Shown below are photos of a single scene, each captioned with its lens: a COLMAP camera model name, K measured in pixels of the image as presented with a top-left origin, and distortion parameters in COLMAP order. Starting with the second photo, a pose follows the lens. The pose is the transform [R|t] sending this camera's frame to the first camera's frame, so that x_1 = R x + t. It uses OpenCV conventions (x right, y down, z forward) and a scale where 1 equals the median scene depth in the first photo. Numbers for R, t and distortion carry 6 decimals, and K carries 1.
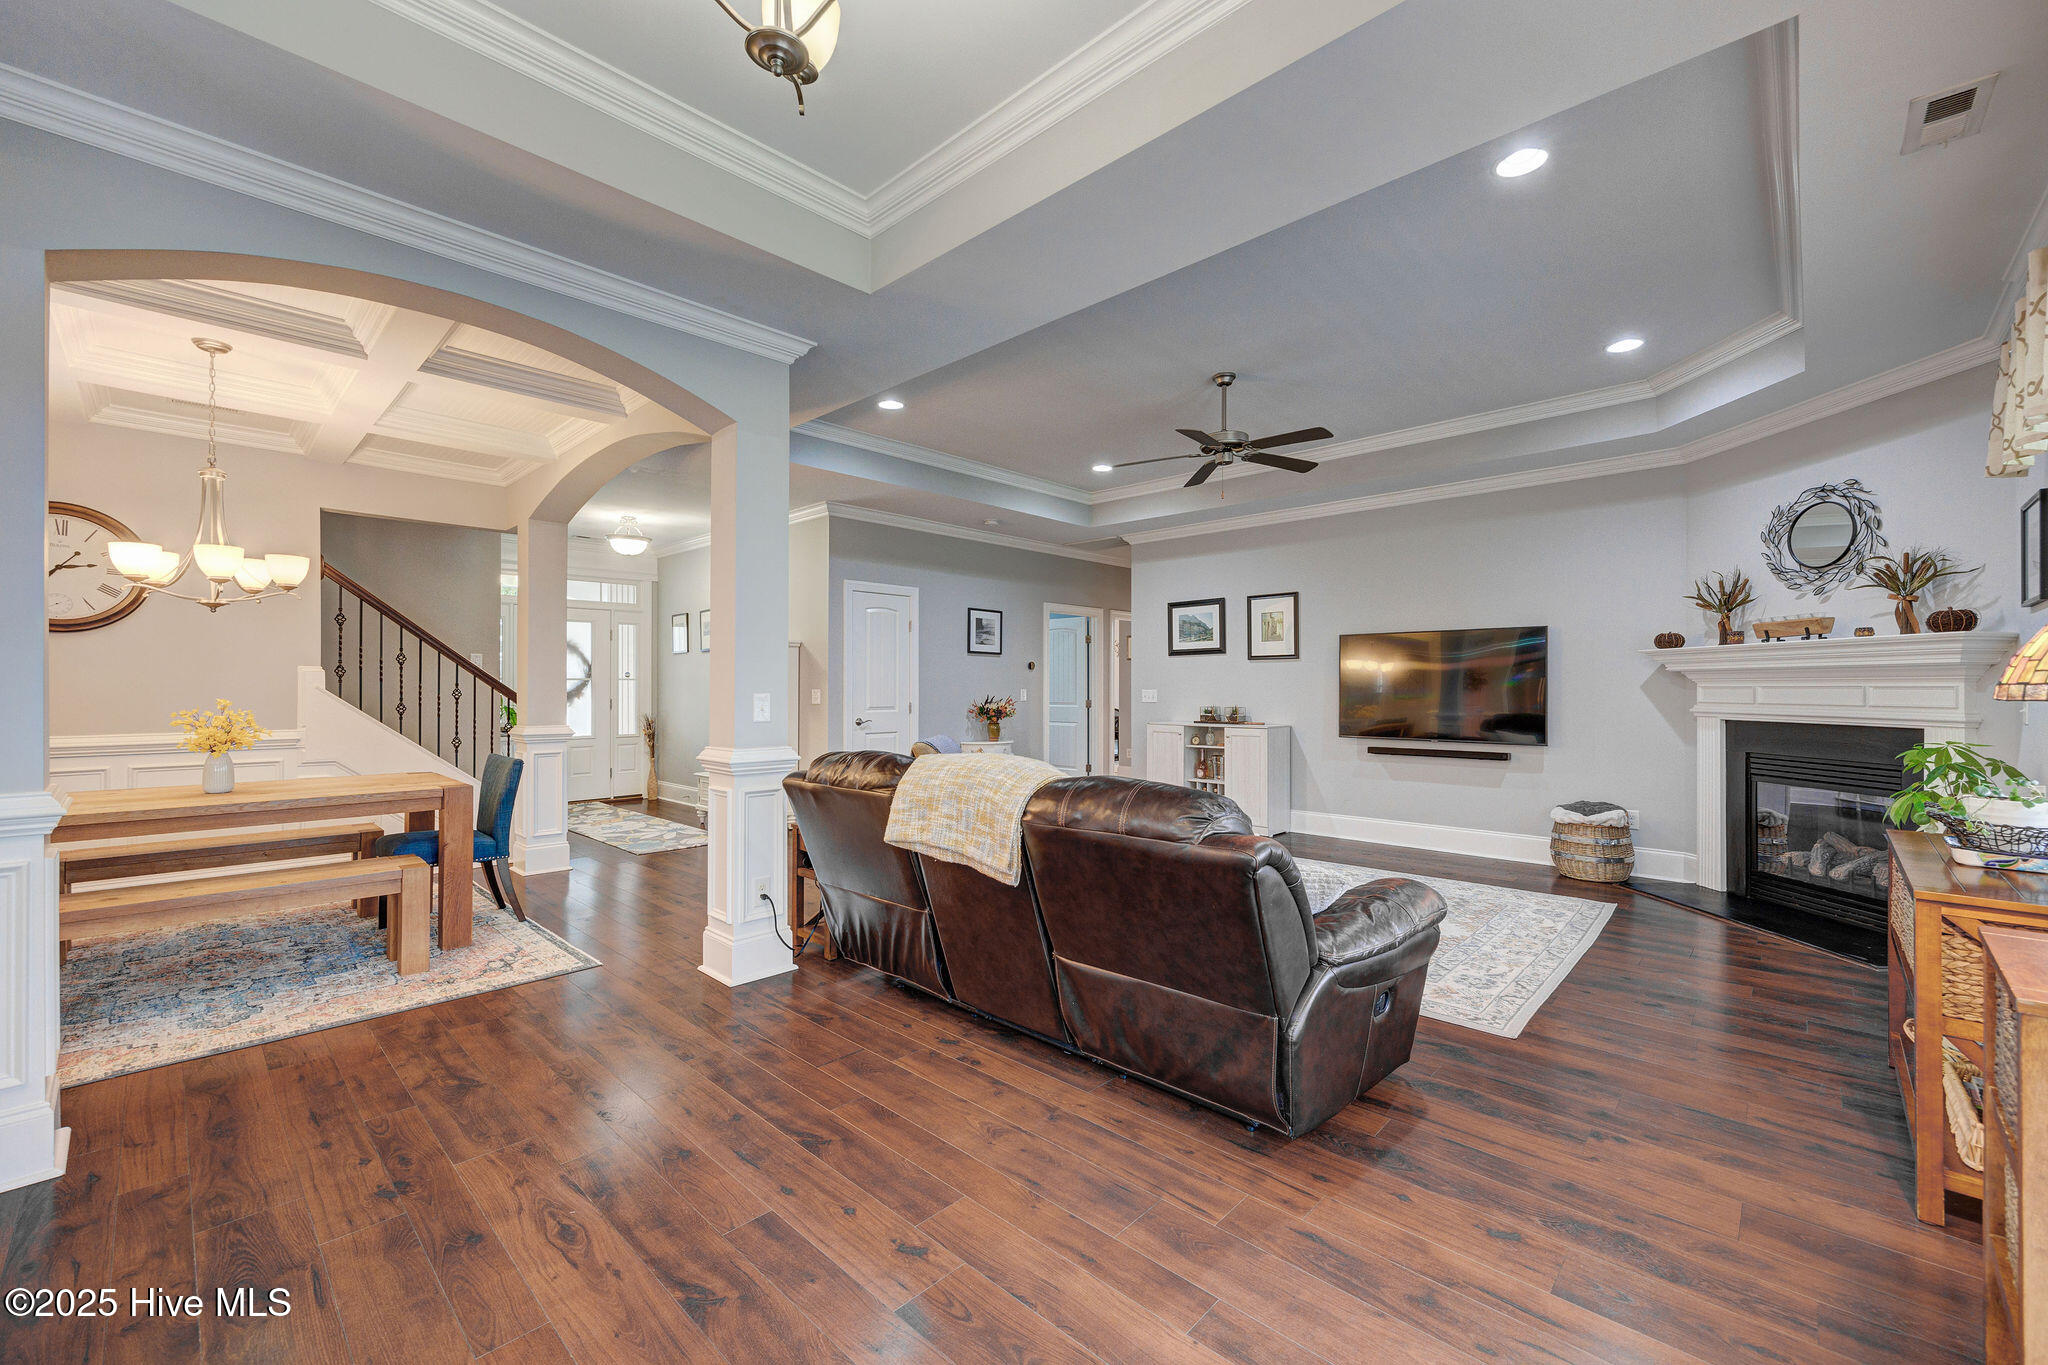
lens RADIAL K [[821.0, 0, 1030.4], [0, 821.0, 683.0], [0, 0, 1]] dist [-0.001488, -0.000285]
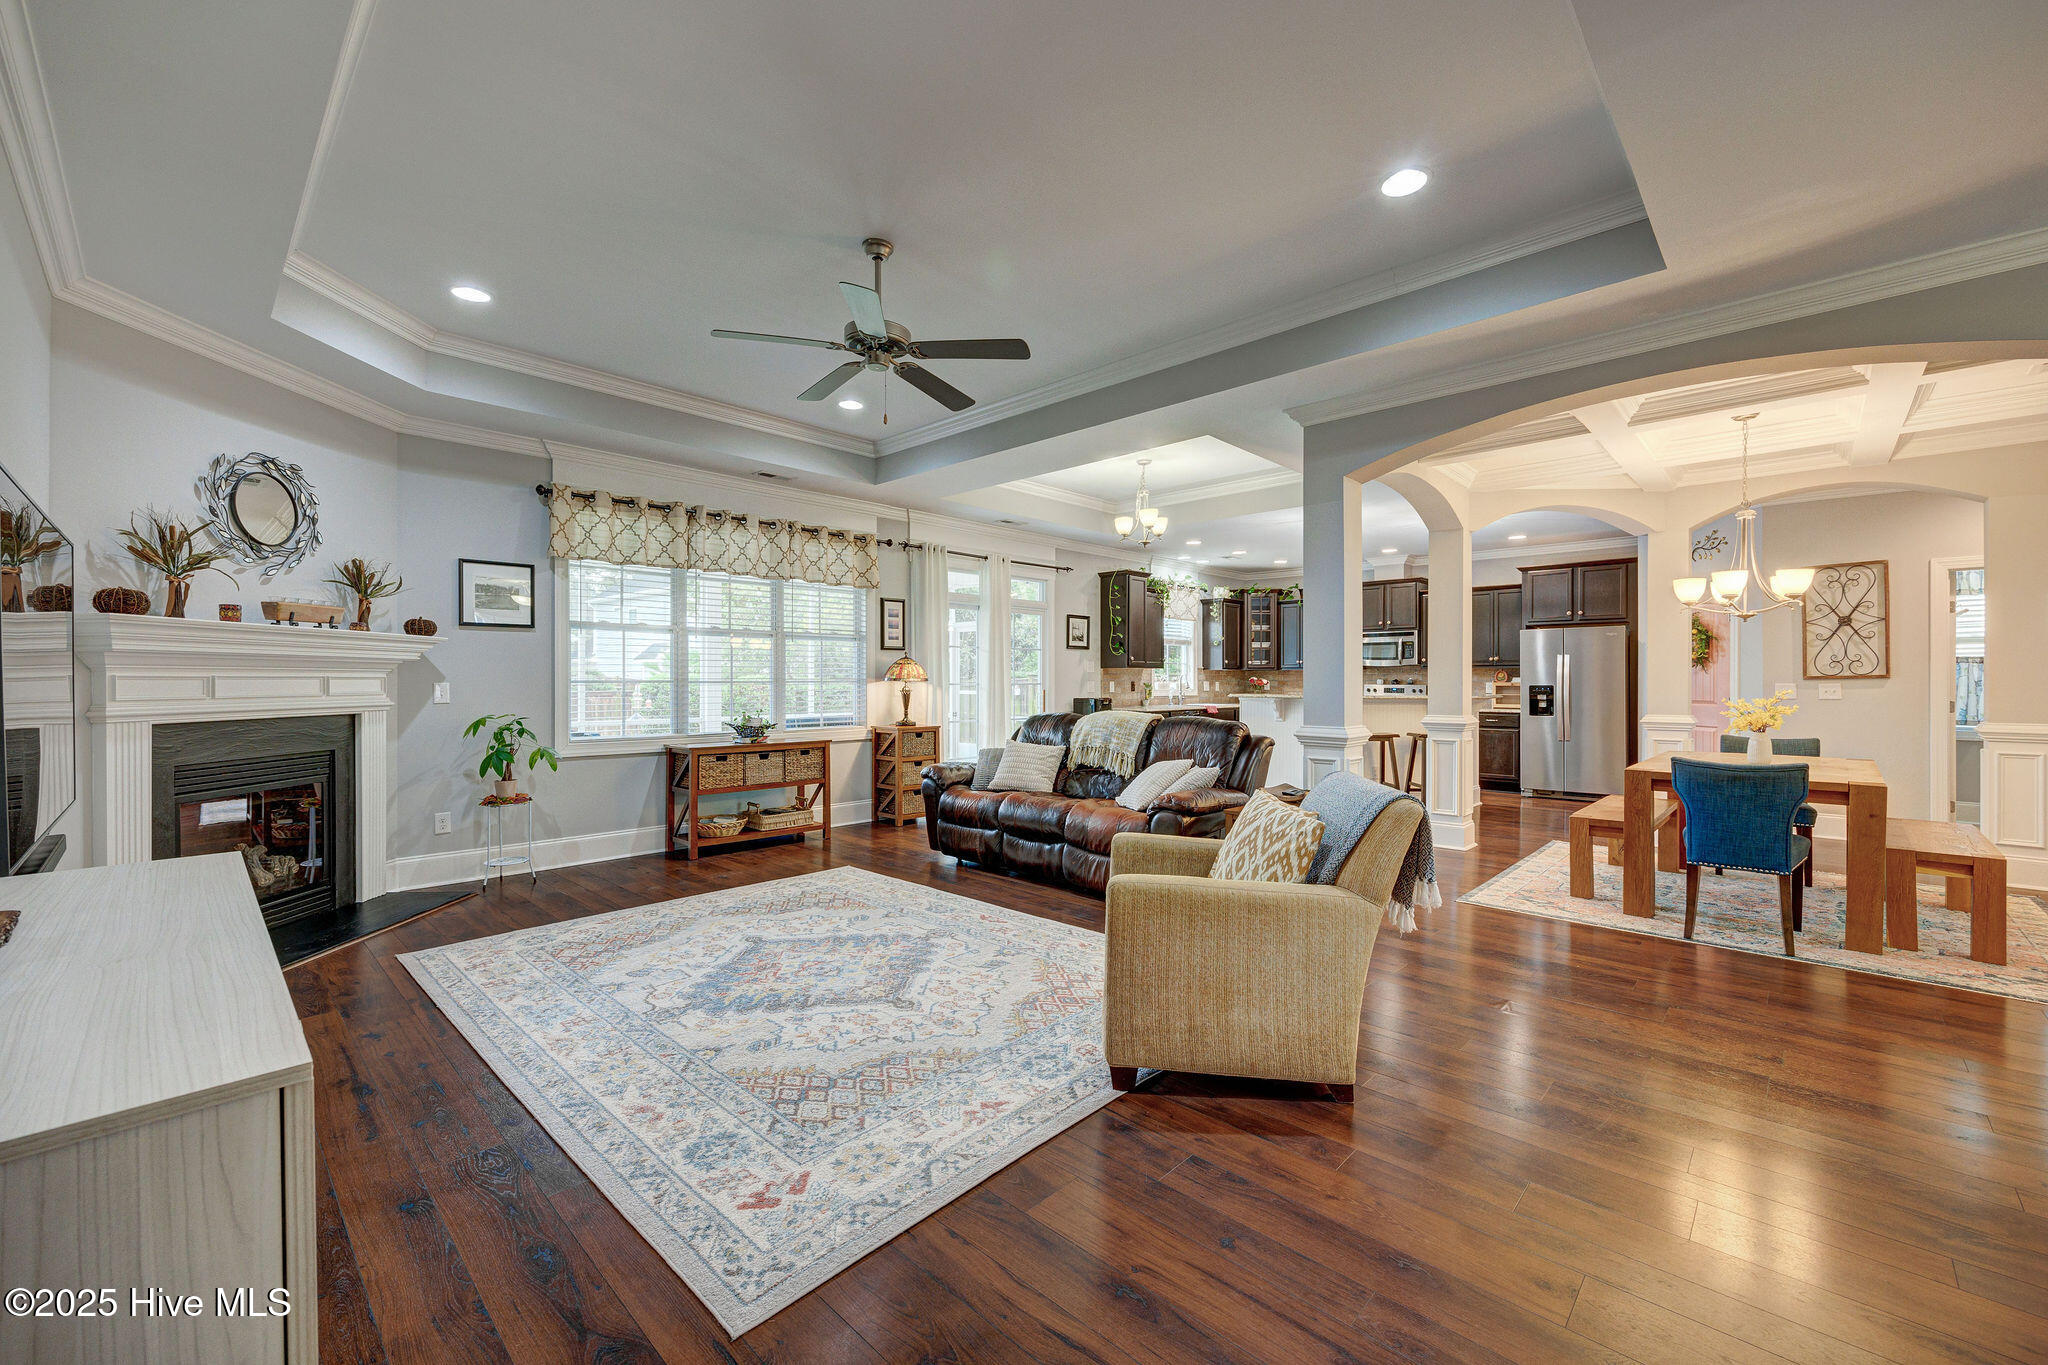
lens RADIAL K [[812.1, 0, 1034.1], [0, 812.1, 688.7], [0, 0, 1]] dist [-0.011025, 0.000342]
pose [[-0.999986, -0.001415, 0.005023, 0.093215], [-0.001383, 0.999979, 0.006316, 0.008710], [-0.005032, 0.006309, -0.999967, 1.666017]]
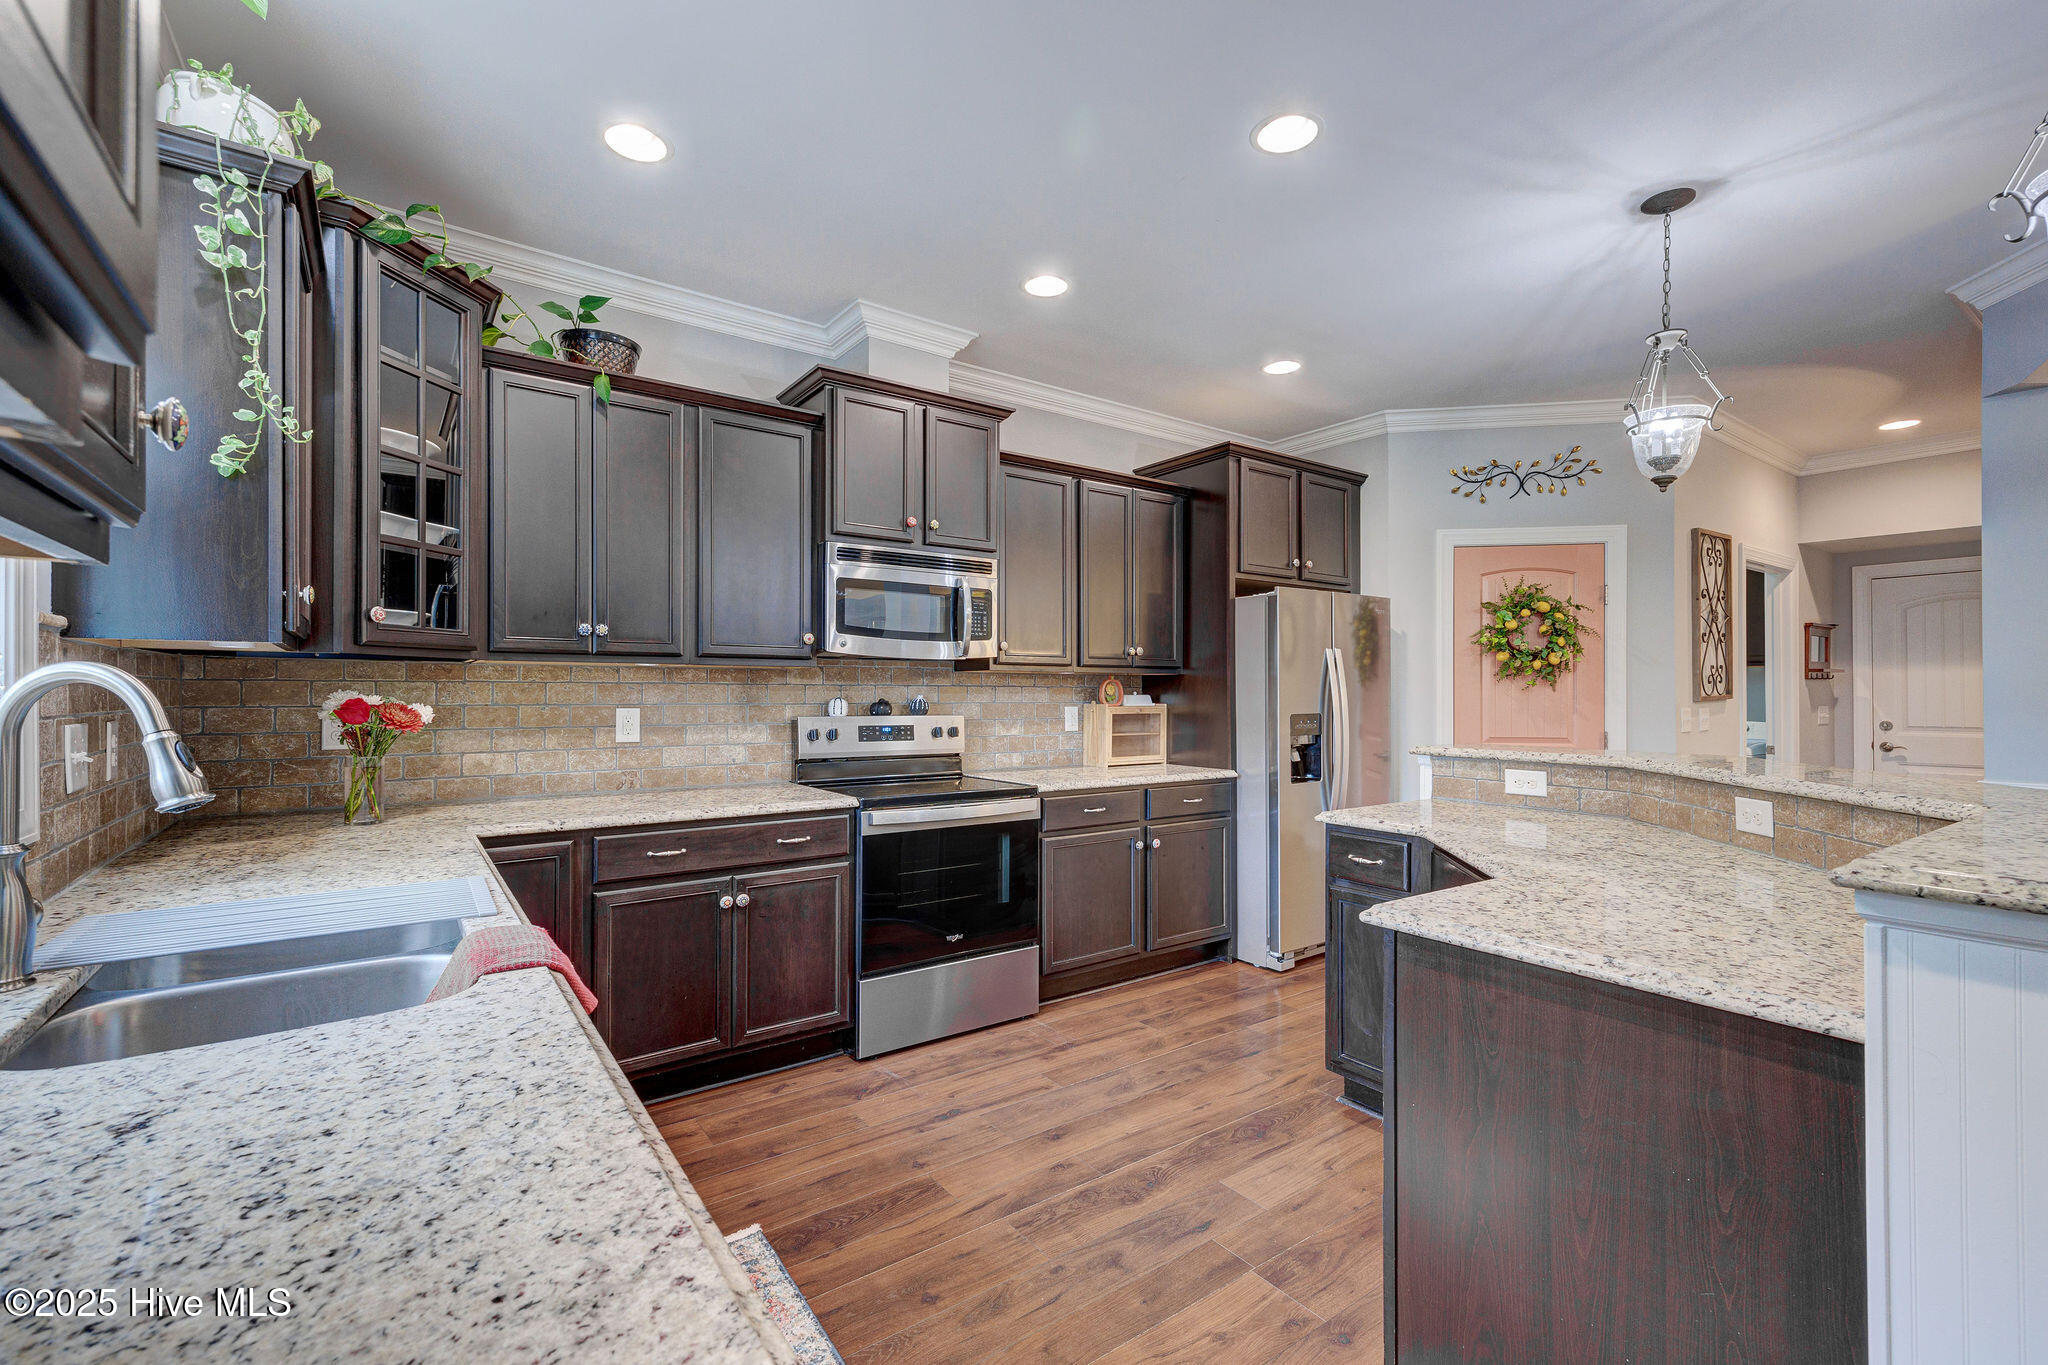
lens RADIAL K [[876.7, 0, 1027.3], [0, 876.7, 686.5], [0, 0, 1]] dist [0.017735, -0.000176]
pose [[-0.188273, -0.007505, -0.982088, -0.104612], [0.002093, 0.999965, -0.008043, -0.008031], [0.982114, -0.003570, -0.188251, -0.161865]]
